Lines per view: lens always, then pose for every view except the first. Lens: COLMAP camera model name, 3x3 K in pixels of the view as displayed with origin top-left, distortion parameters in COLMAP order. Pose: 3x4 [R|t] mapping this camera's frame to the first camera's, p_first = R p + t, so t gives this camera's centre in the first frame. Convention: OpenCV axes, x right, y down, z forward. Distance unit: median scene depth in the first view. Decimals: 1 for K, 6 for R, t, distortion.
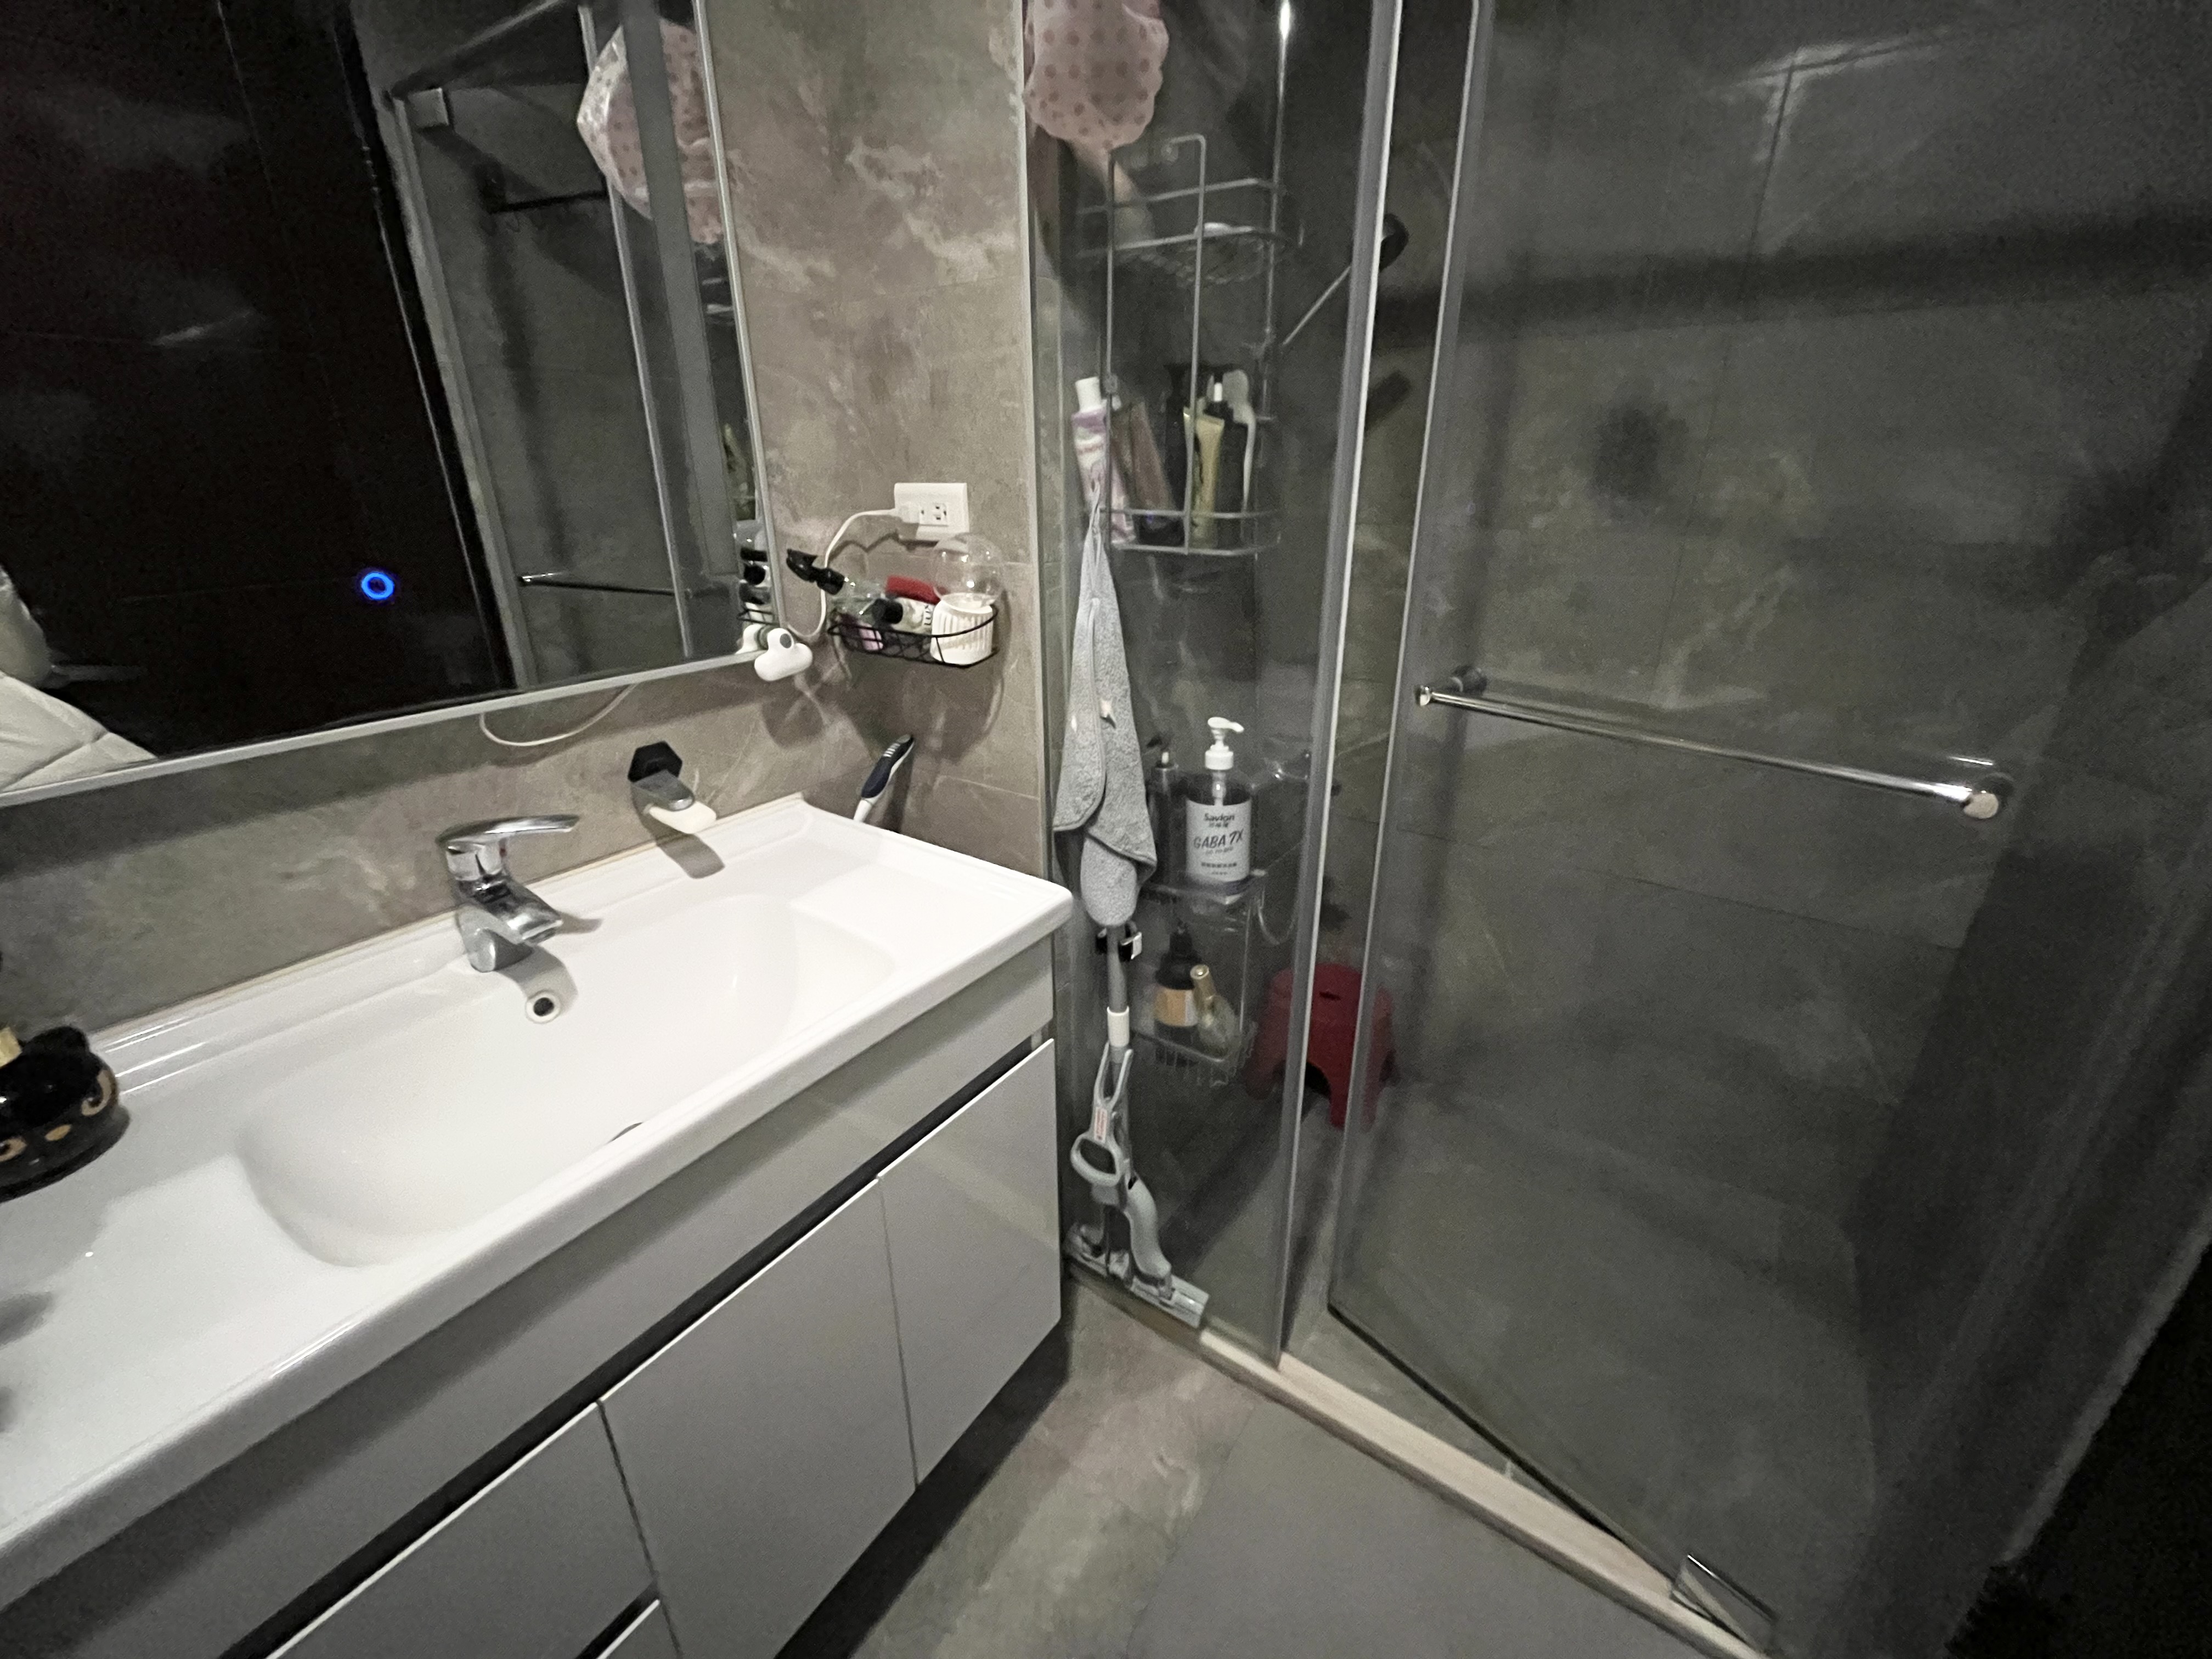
lens RADIAL K [[922.7, 0, 1106.0], [0, 922.7, 829.5], [0, 0, 1]] dist [0.000030, 0.000072]
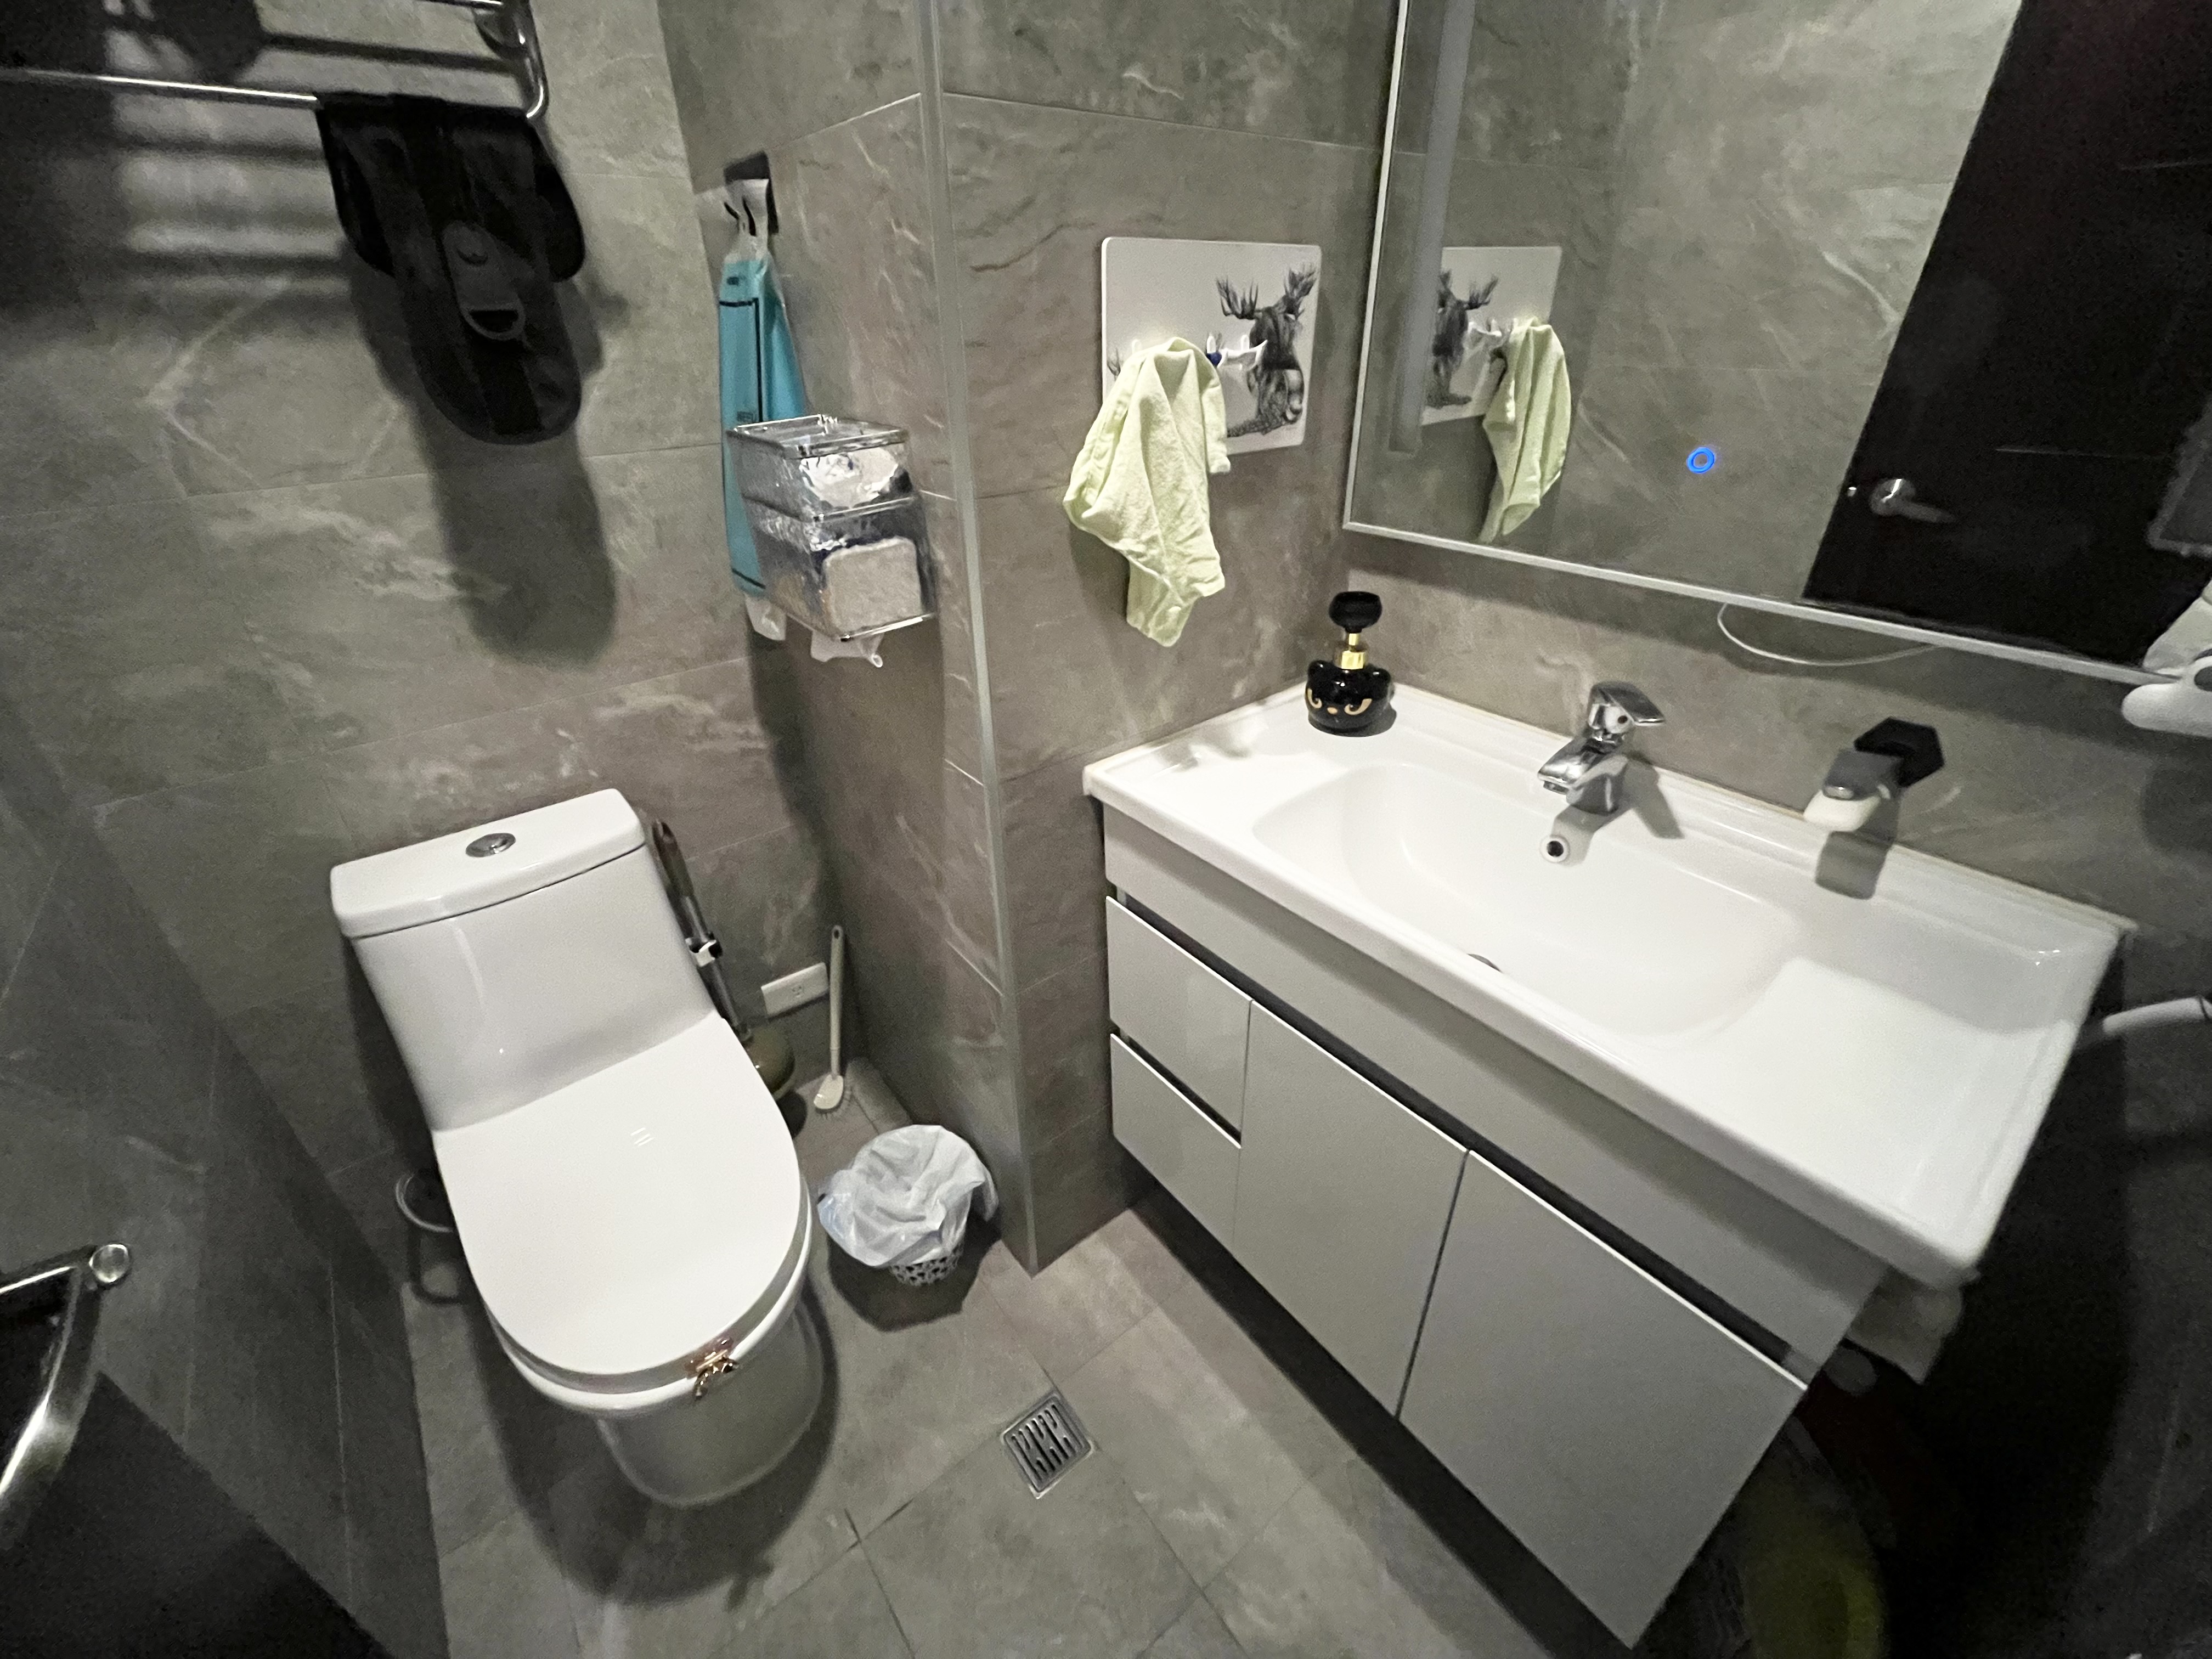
lens RADIAL K [[891.9, 0, 1106.0], [0, 891.9, 829.5], [0, 0, 1]] dist [-0.001397, -0.000289]
pose [[-0.290839, 0.489922, -0.821821, 0.415490], [-0.342689, 0.748623, 0.567562, -0.244381], [0.893296, 0.446698, -0.049838, 0.520684]]
